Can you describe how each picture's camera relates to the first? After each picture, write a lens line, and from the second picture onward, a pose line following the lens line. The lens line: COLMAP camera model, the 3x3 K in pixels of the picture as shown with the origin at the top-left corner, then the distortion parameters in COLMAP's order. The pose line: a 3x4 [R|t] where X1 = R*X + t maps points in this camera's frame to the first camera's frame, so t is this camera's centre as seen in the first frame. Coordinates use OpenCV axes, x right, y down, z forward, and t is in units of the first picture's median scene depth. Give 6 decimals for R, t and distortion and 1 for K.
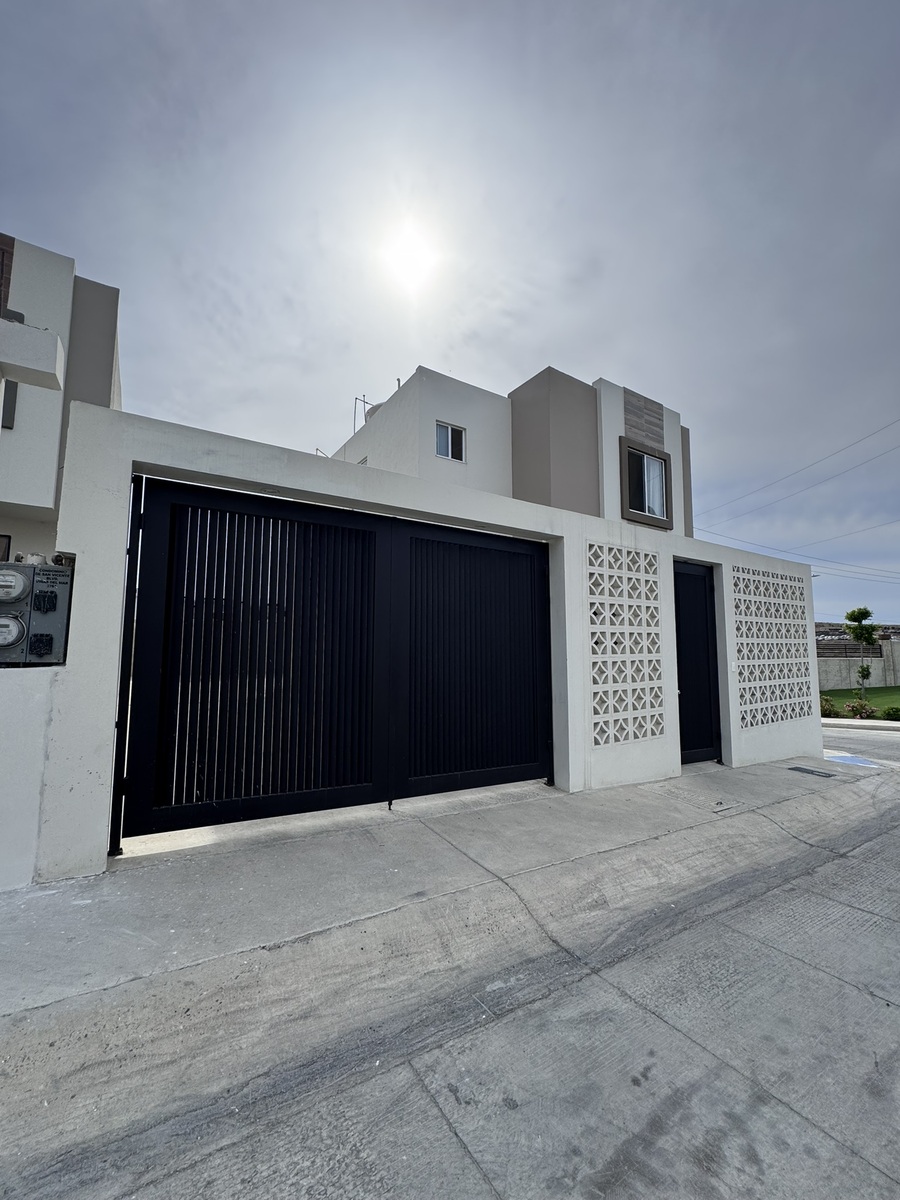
lens RADIAL K [[480.2, 0, 445.7], [0, 480.2, 598.8], [0, 0, 1]] dist [-0.002286, 0.000679]
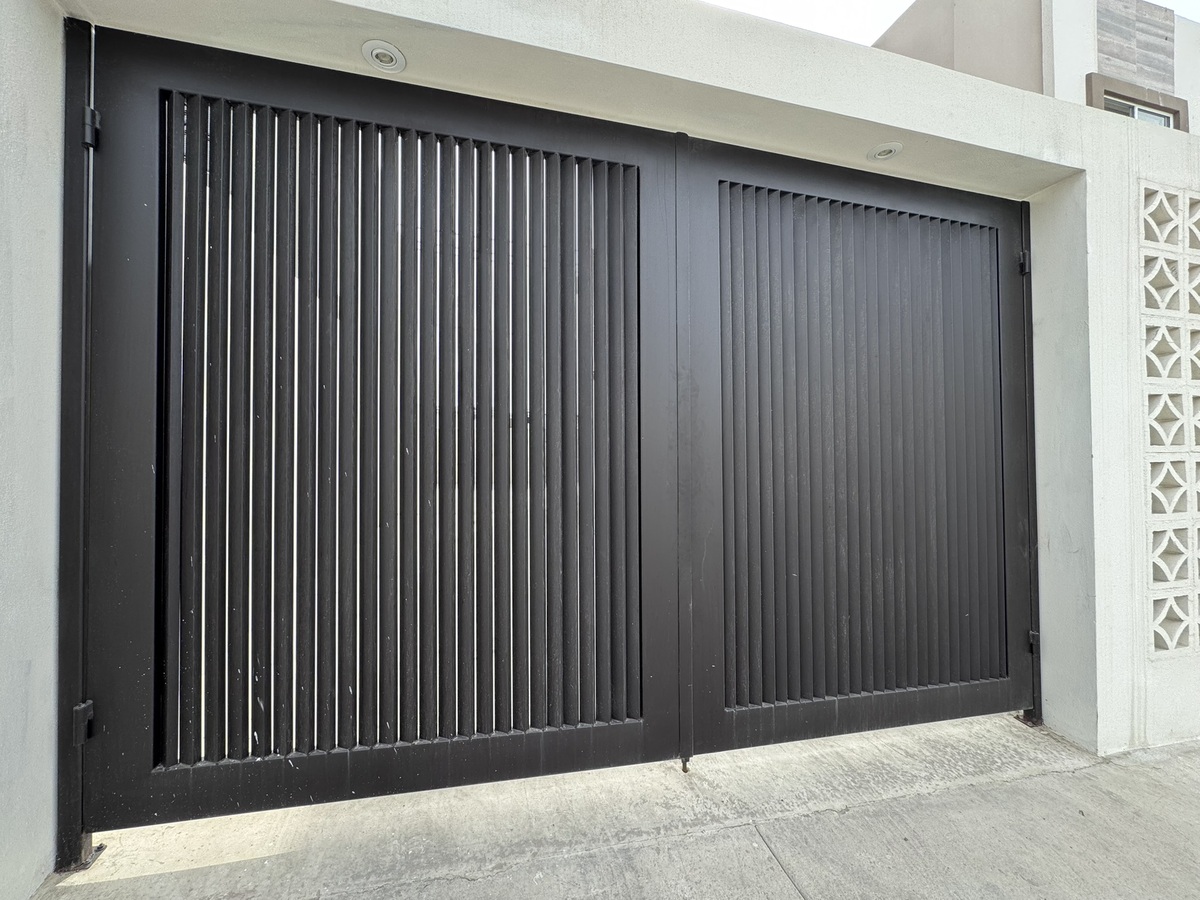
lens RADIAL K [[480.2, 0, 599.0], [0, 480.2, 448.6], [0, 0, 1]] dist [-0.002286, 0.000679]
pose [[0.953396, -0.012036, -0.301483, -0.047389], [0.035960, 0.996615, 0.073931, 0.080755], [0.299572, -0.081326, 0.950601, 0.511857]]
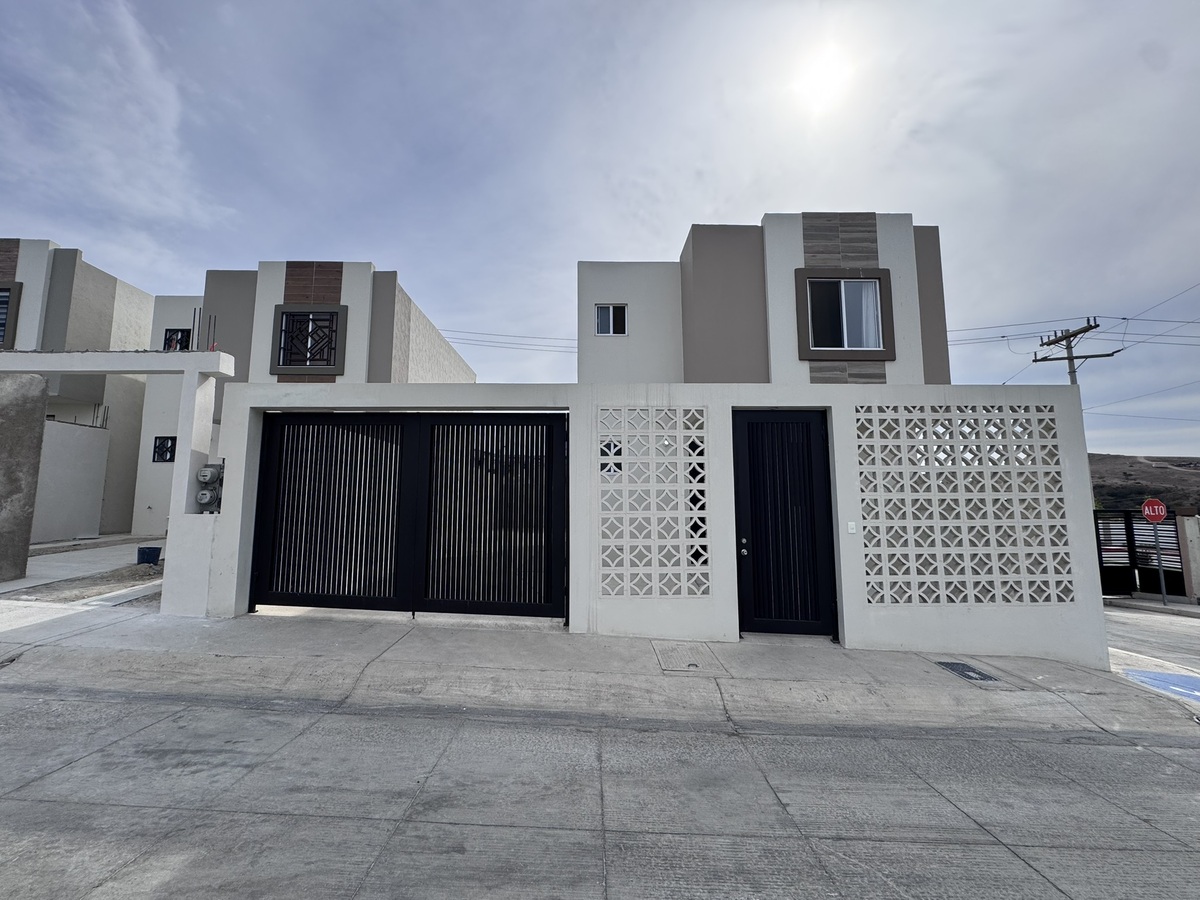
lens RADIAL K [[480.2, 0, 599.0], [0, 480.2, 448.6], [0, 0, 1]] dist [-0.002286, 0.000679]
pose [[0.838899, -0.064552, -0.540445, 1.050439], [0.055103, 0.997913, -0.033660, 0.012656], [0.541490, -0.001543, 0.840706, 0.091726]]
